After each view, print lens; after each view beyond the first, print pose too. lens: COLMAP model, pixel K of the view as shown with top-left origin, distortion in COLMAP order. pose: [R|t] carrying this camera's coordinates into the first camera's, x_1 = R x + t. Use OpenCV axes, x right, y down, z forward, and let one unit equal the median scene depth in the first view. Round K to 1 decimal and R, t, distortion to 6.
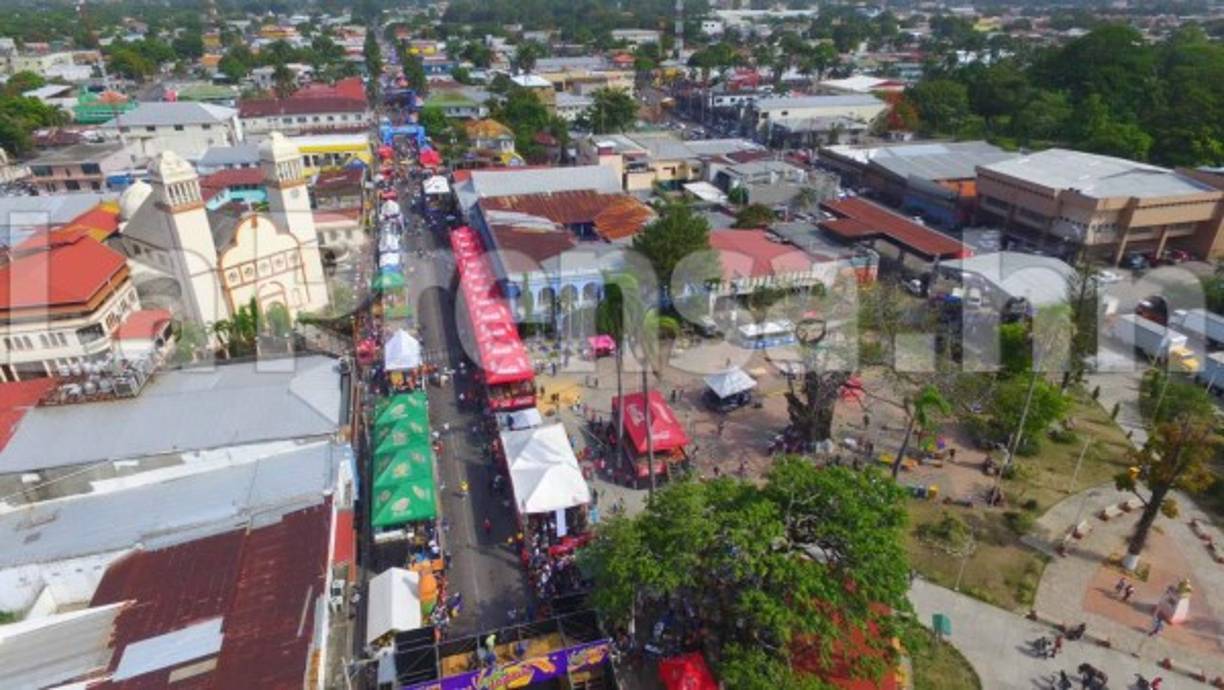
lens RADIAL K [[737.4, 0, 612.0], [0, 737.4, 345.0], [0, 0, 1]] dist [-0.000689, 0.039056]
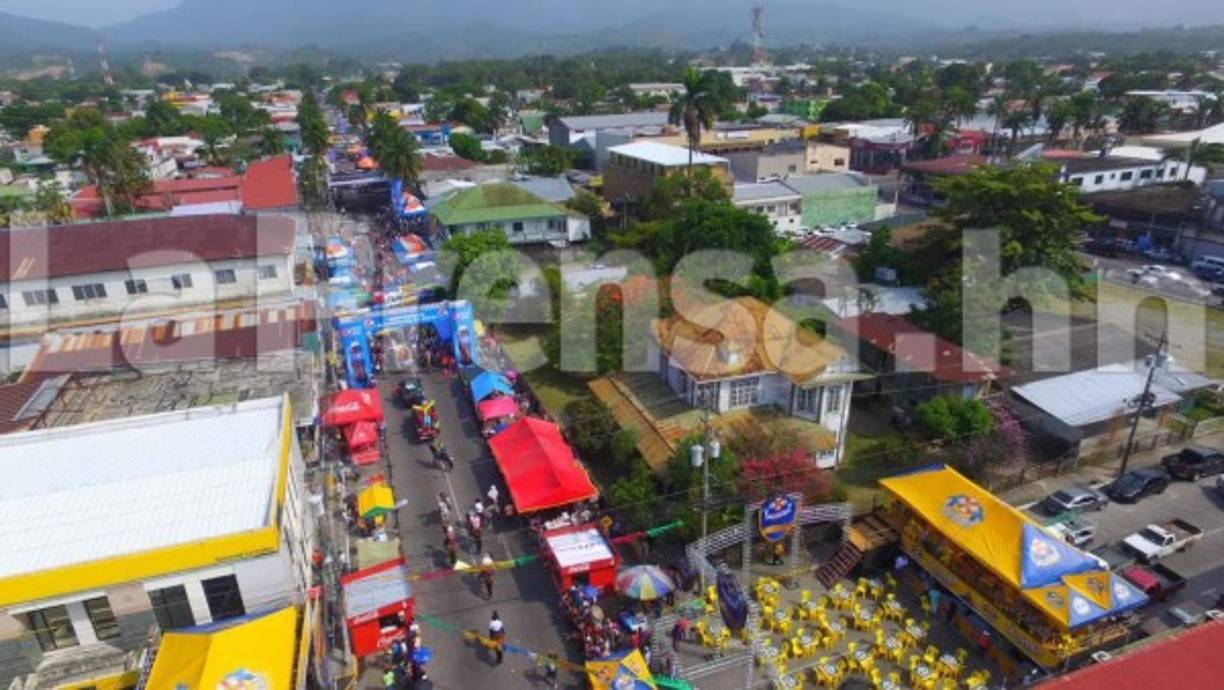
lens RADIAL K [[737.4, 0, 612.0], [0, 737.4, 345.0], [0, 0, 1]] dist [-0.000689, 0.039056]
pose [[0.996603, -0.047701, 0.067141, -0.126441], [0.053017, 0.995403, -0.079759, -0.145514], [-0.063028, 0.083048, 0.994550, 0.394667]]
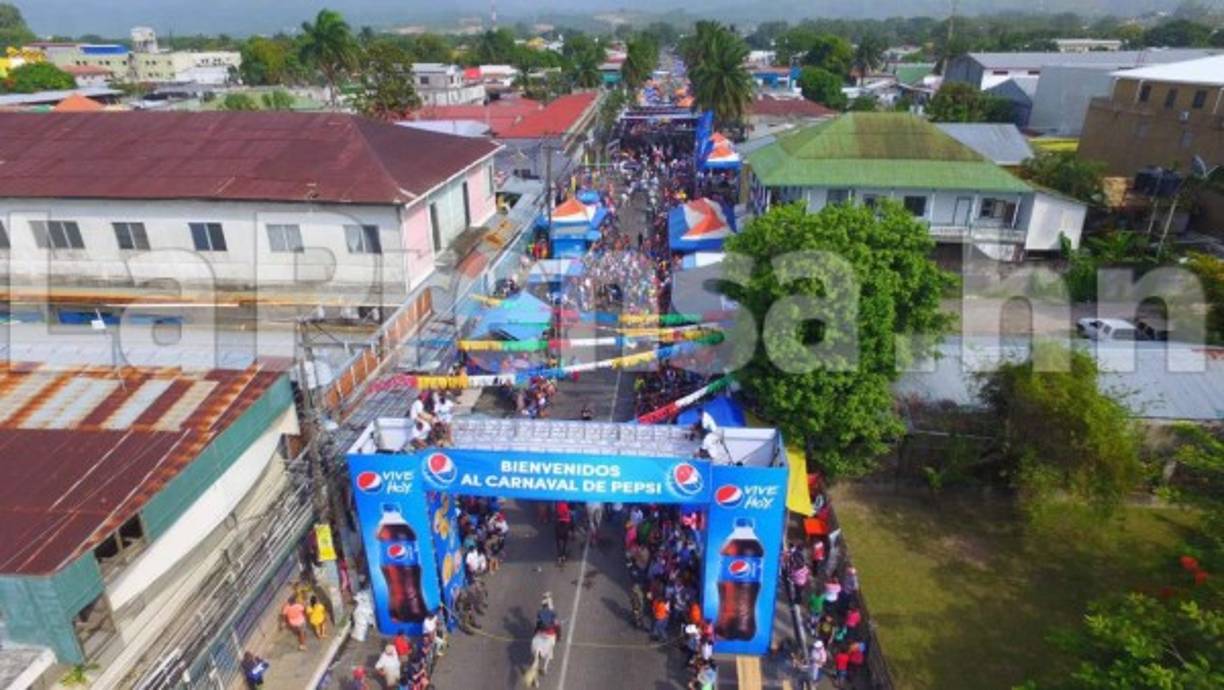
lens RADIAL K [[737.4, 0, 612.0], [0, 737.4, 345.0], [0, 0, 1]] dist [-0.000689, 0.039056]
pose [[0.934355, 0.140980, -0.327271, -0.145309], [-0.156784, 0.987382, -0.022279, -0.178033], [0.320000, 0.072127, 0.944668, 0.529838]]
